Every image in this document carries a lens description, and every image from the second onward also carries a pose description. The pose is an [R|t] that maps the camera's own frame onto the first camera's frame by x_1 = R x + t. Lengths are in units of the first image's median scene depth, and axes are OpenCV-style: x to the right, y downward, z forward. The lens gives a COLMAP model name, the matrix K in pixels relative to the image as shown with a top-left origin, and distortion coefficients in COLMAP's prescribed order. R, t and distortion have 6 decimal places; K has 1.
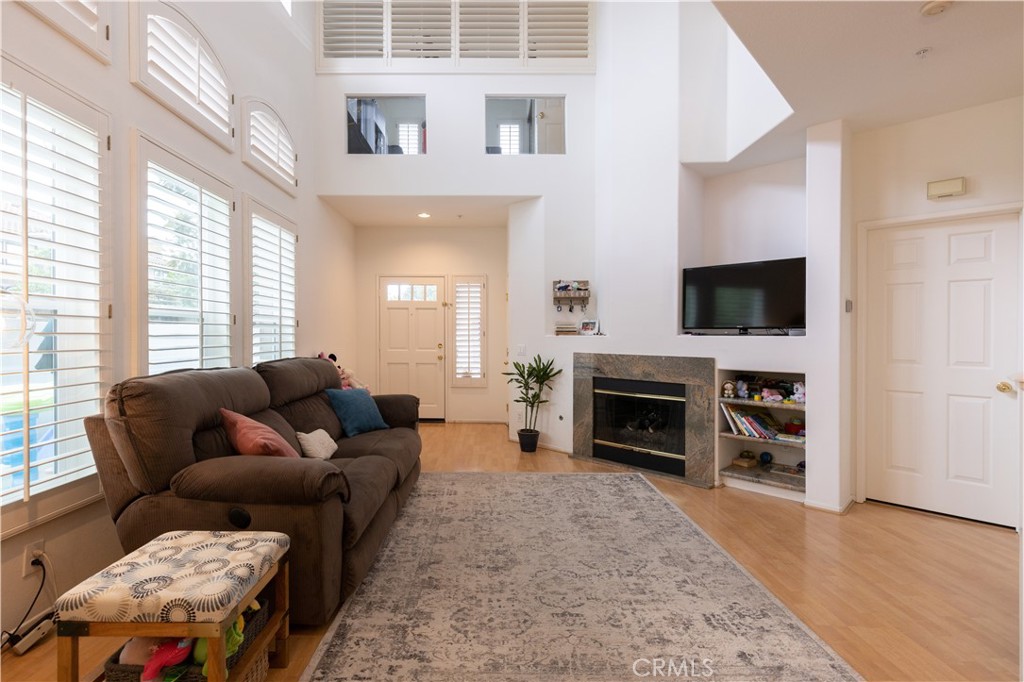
lens RADIAL K [[471.0, 0, 481.8], [0, 471.0, 342.8], [0, 0, 1]] dist [0.007845, -0.000675]
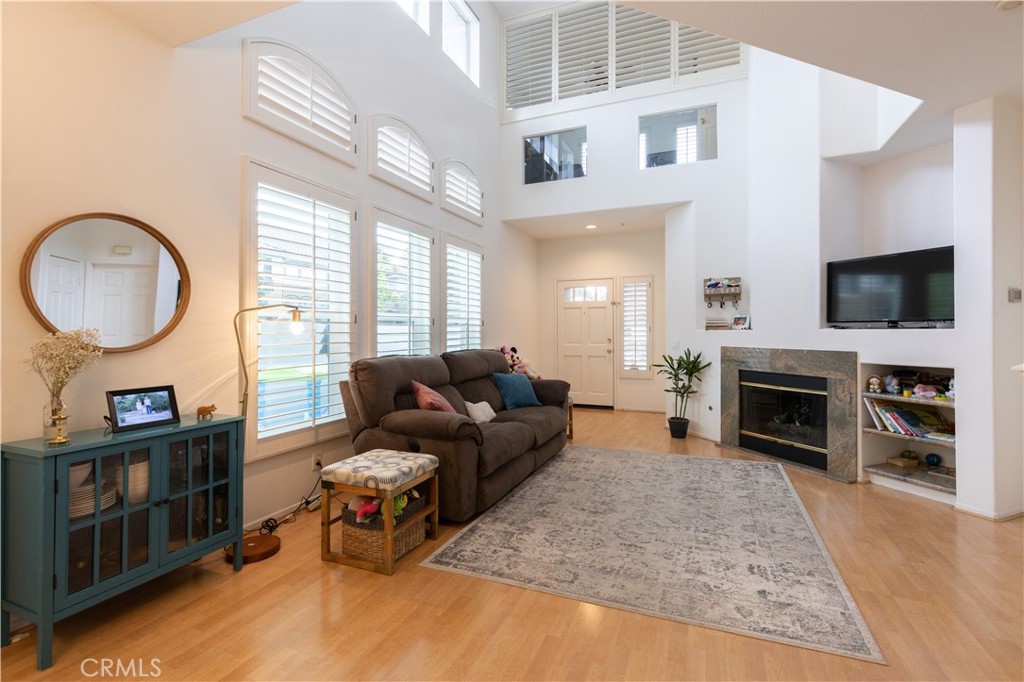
lens RADIAL K [[465.1, 0, 519.8], [0, 465.1, 332.0], [0, 0, 1]] dist [0.001481, -0.000518]
pose [[0.929161, -0.008792, -0.369571, 0.206093], [0.003620, 0.999886, -0.014687, 0.002454], [0.369658, 0.012309, 0.929086, -0.173824]]
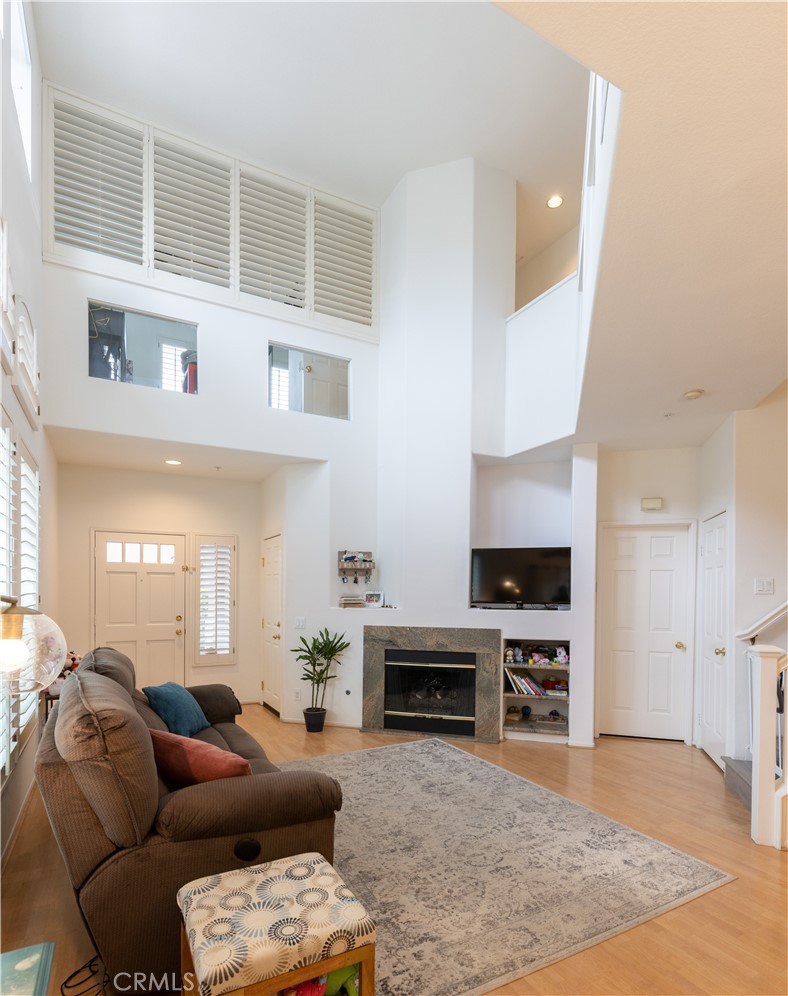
lens RADIAL K [[531.5, 0, 390.5], [0, 531.5, 604.7], [0, 0, 1]] dist [0.009316, -0.000480]
pose [[0.876915, -0.014851, 0.480417, -0.373189], [0.008126, 0.999838, 0.016076, -0.051864], [-0.480578, -0.010193, 0.876893, -0.002944]]
